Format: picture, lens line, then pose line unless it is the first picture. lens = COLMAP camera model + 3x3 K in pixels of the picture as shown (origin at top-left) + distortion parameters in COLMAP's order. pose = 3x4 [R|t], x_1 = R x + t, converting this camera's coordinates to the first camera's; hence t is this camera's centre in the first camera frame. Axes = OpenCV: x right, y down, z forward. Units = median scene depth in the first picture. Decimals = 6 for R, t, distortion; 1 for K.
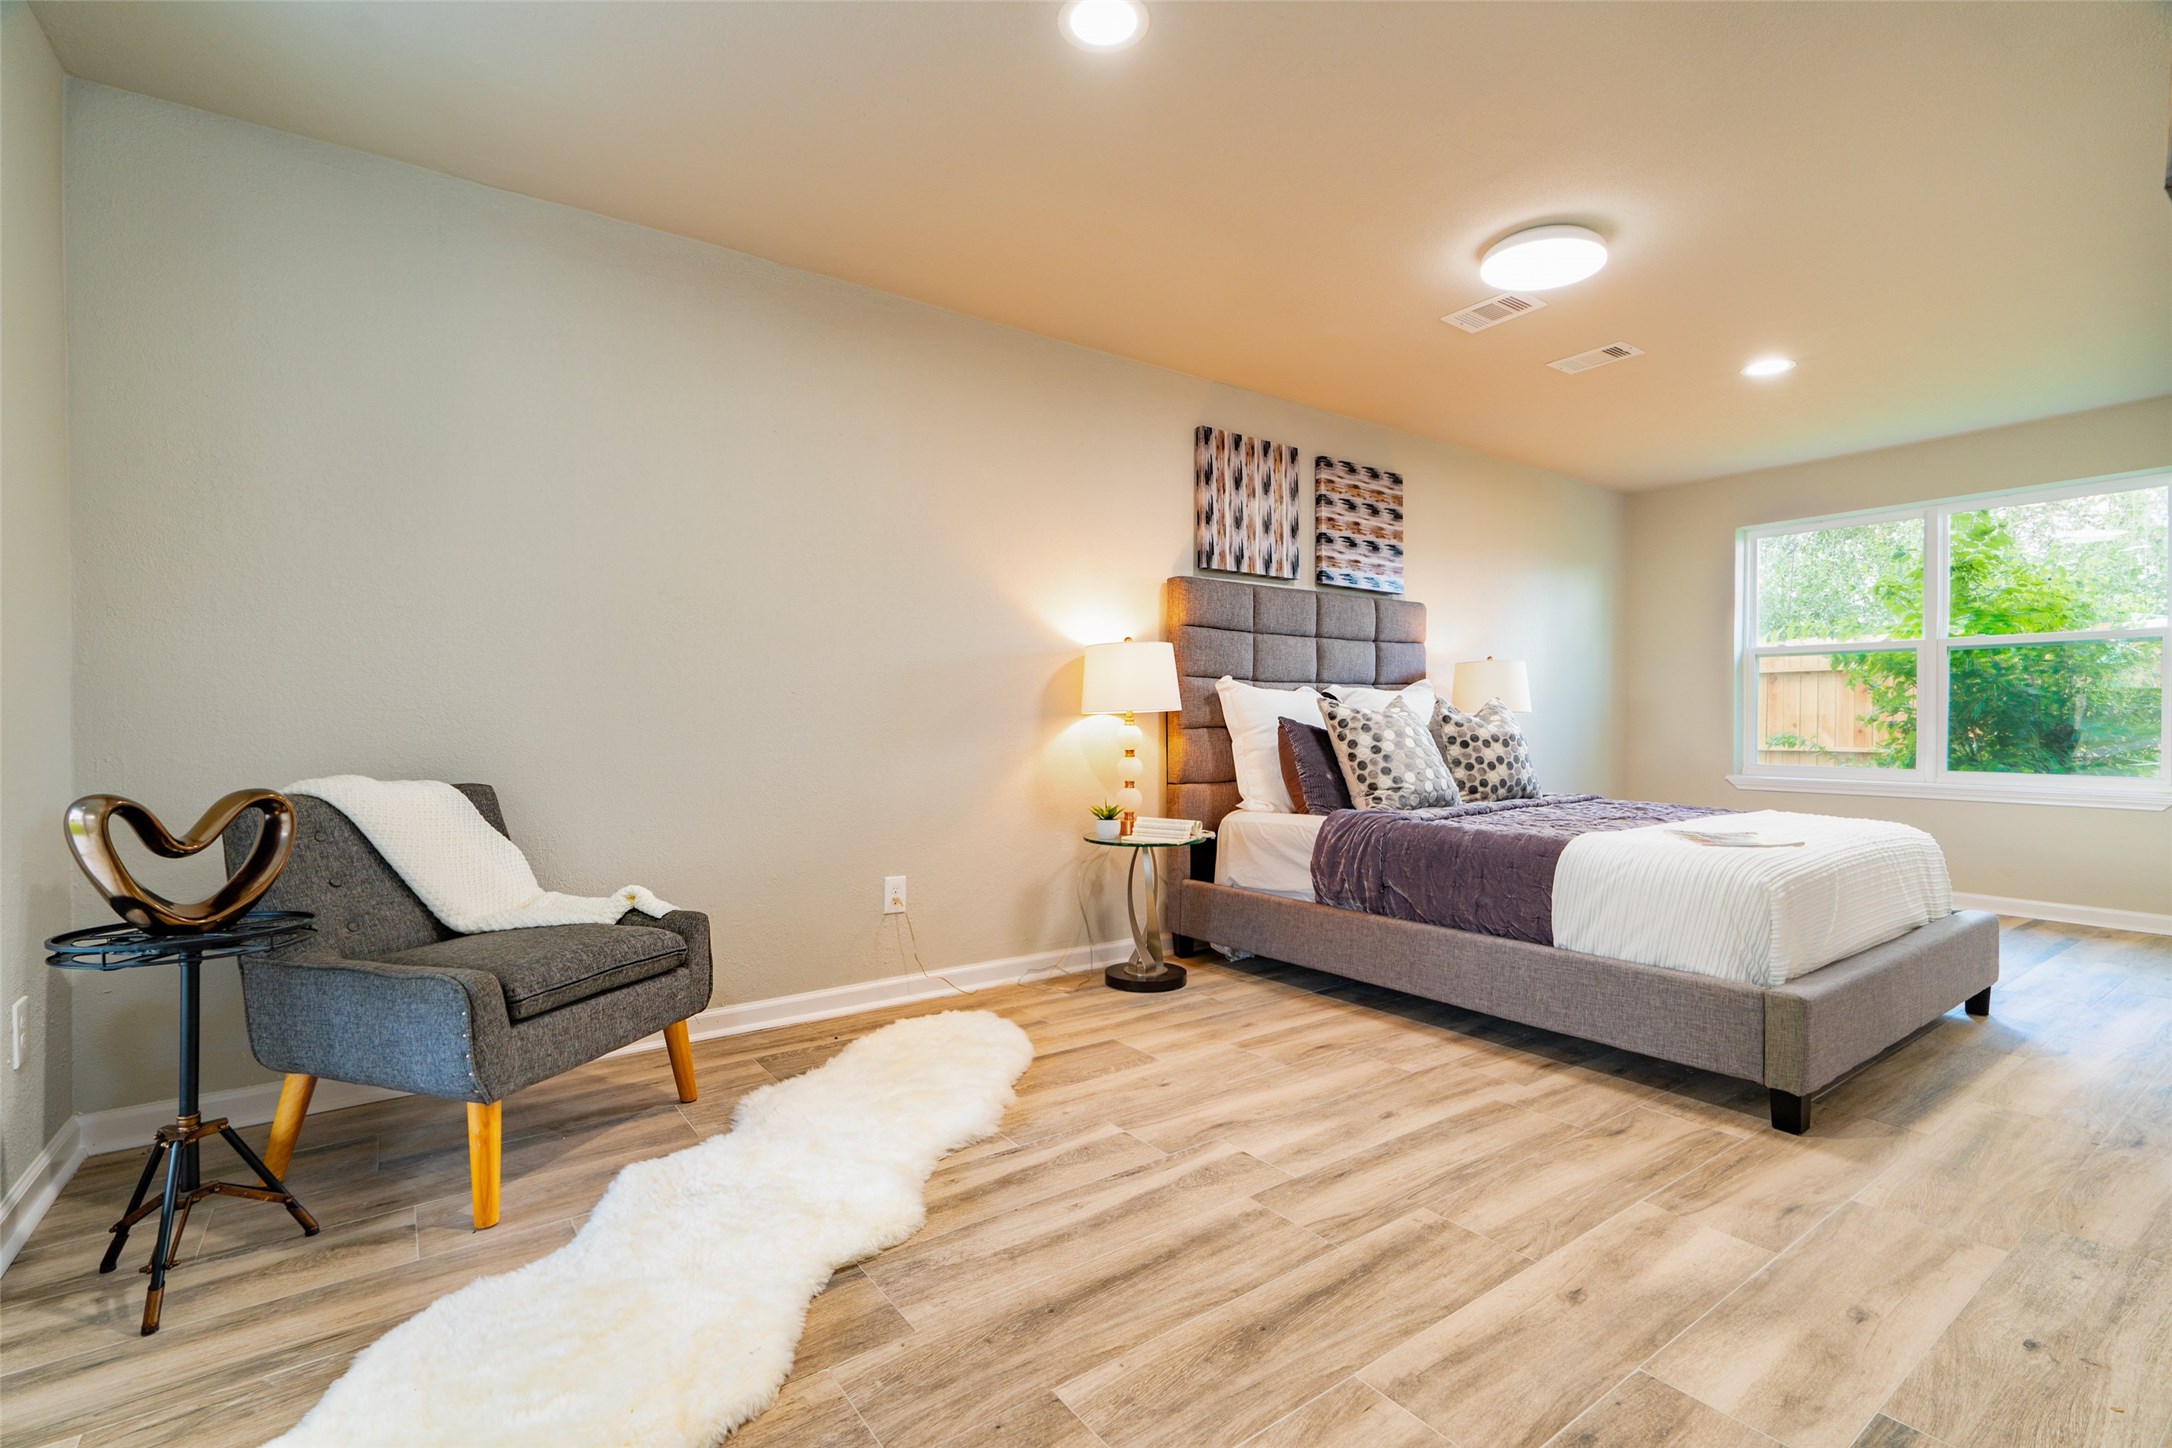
lens RADIAL K [[980.0, 0, 1089.3], [0, 980.0, 726.1], [0, 0, 1]] dist [-0.009974, 0.004053]
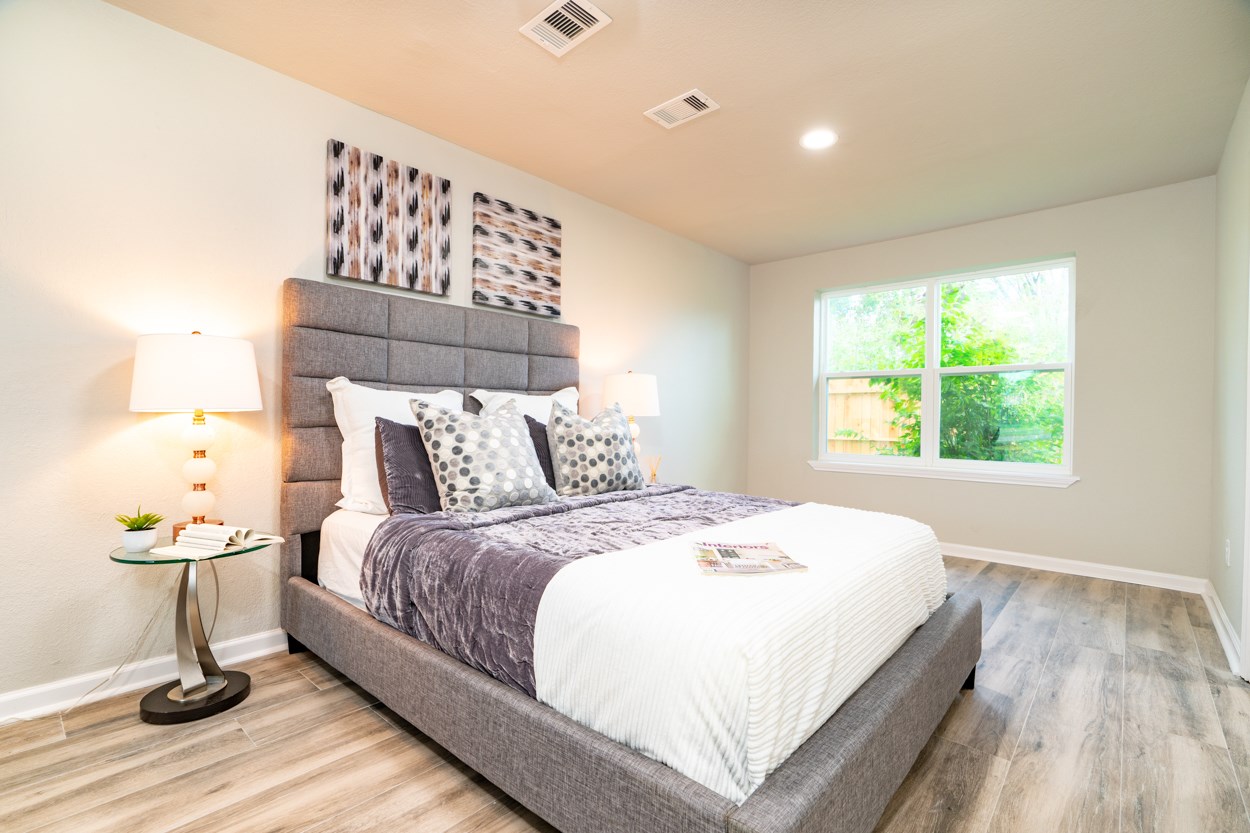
lens RADIAL K [[564.0, 0, 626.9], [0, 564.0, 417.7], [0, 0, 1]] dist [-0.009974, 0.004053]
pose [[0.975612, 0.009832, 0.219280, 0.301135], [-0.008484, 0.999939, -0.007088, -0.006583], [-0.219337, 0.005054, 0.975636, 0.352685]]
